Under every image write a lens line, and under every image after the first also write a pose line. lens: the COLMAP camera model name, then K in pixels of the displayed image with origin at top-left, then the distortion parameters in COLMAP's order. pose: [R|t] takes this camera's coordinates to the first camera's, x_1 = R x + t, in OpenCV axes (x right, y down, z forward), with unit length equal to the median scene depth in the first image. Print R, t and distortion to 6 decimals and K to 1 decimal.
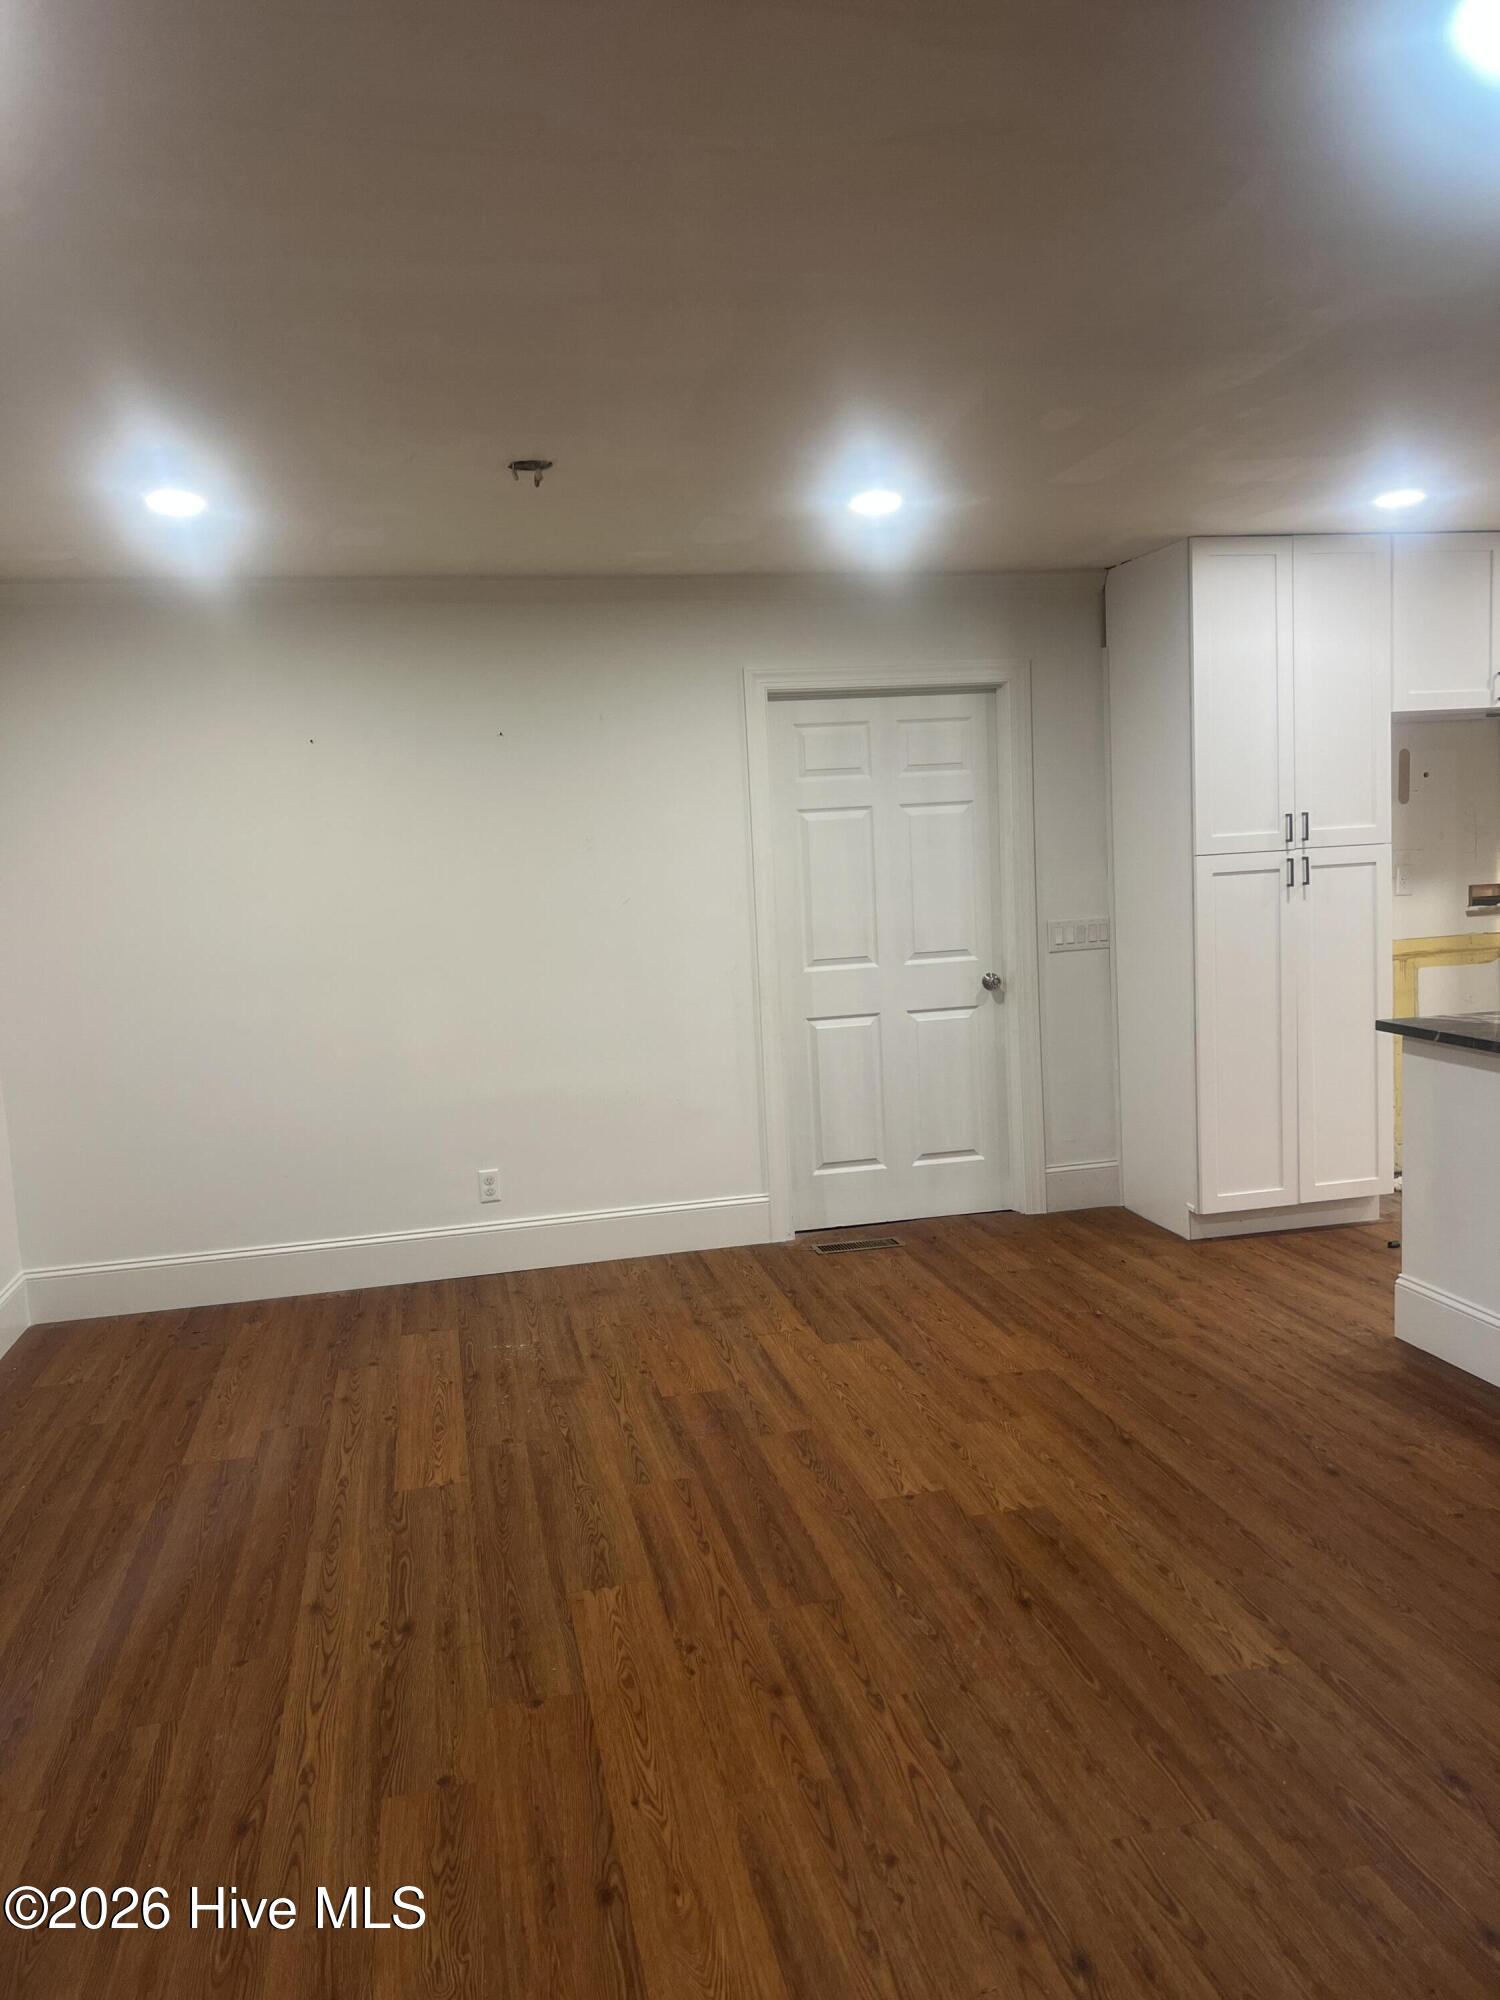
lens RADIAL K [[1498.1, 0, 740.2], [0, 1498.1, 998.7], [0, 0, 1]] dist [0.038932, -0.041624]
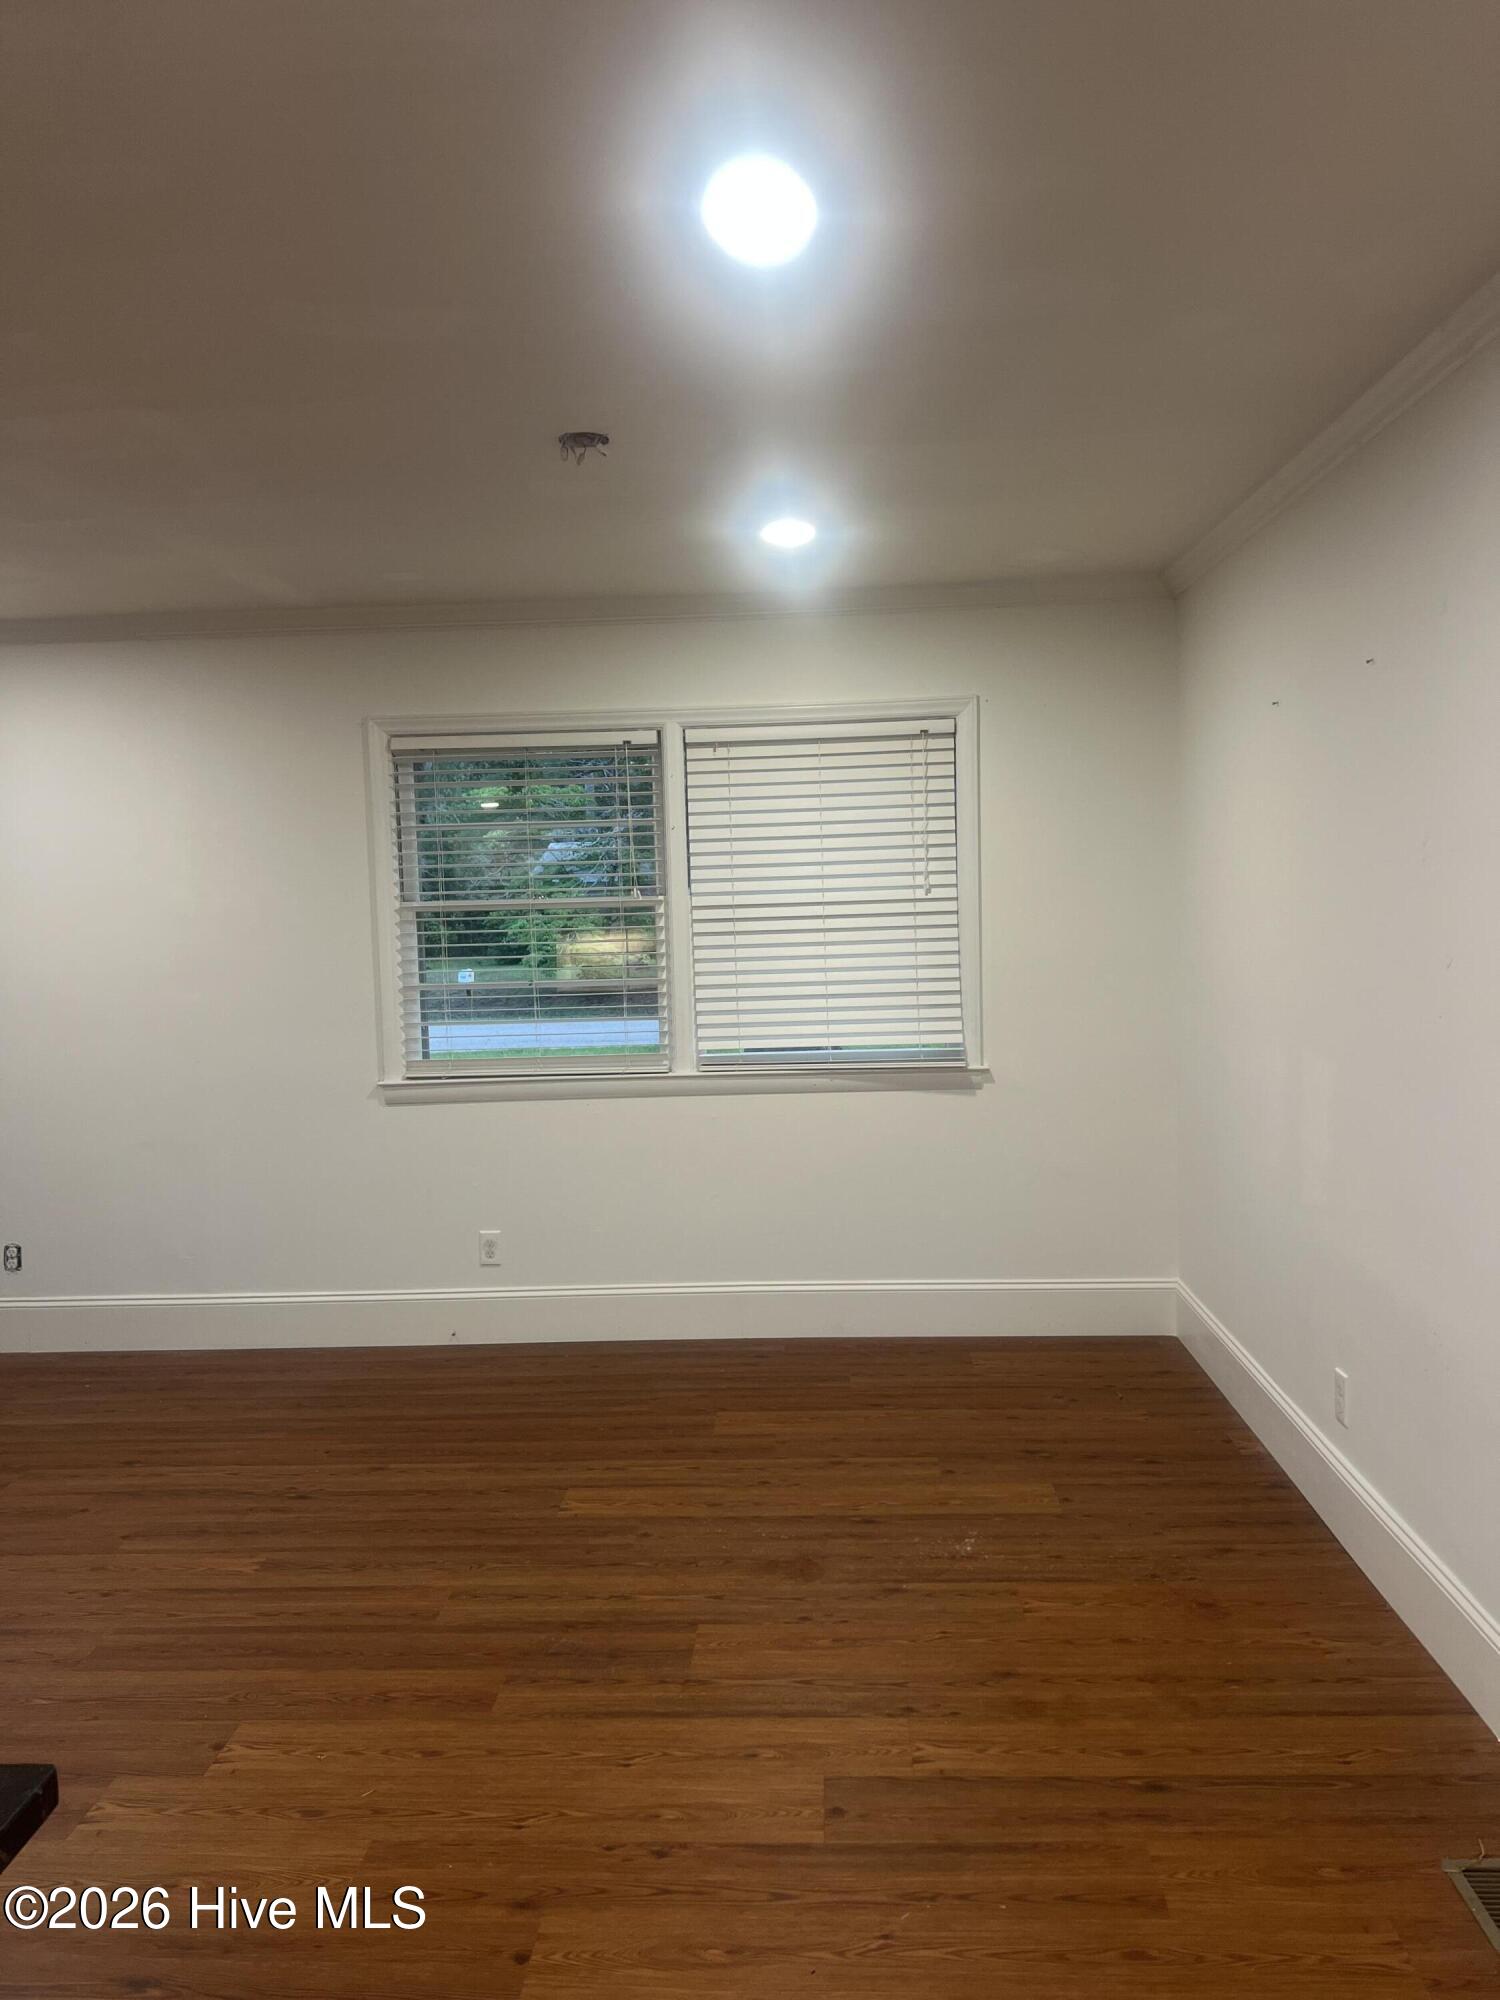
lens RADIAL K [[1498.1, 0, 743.3], [0, 1498.1, 1008.7], [0, 0, 1]] dist [0.038932, -0.041624]
pose [[-0.250750, 0.129905, -0.959296, 0.653534], [-0.058499, 0.987111, 0.148962, -0.154477], [0.966283, 0.093470, -0.239918, 1.245618]]
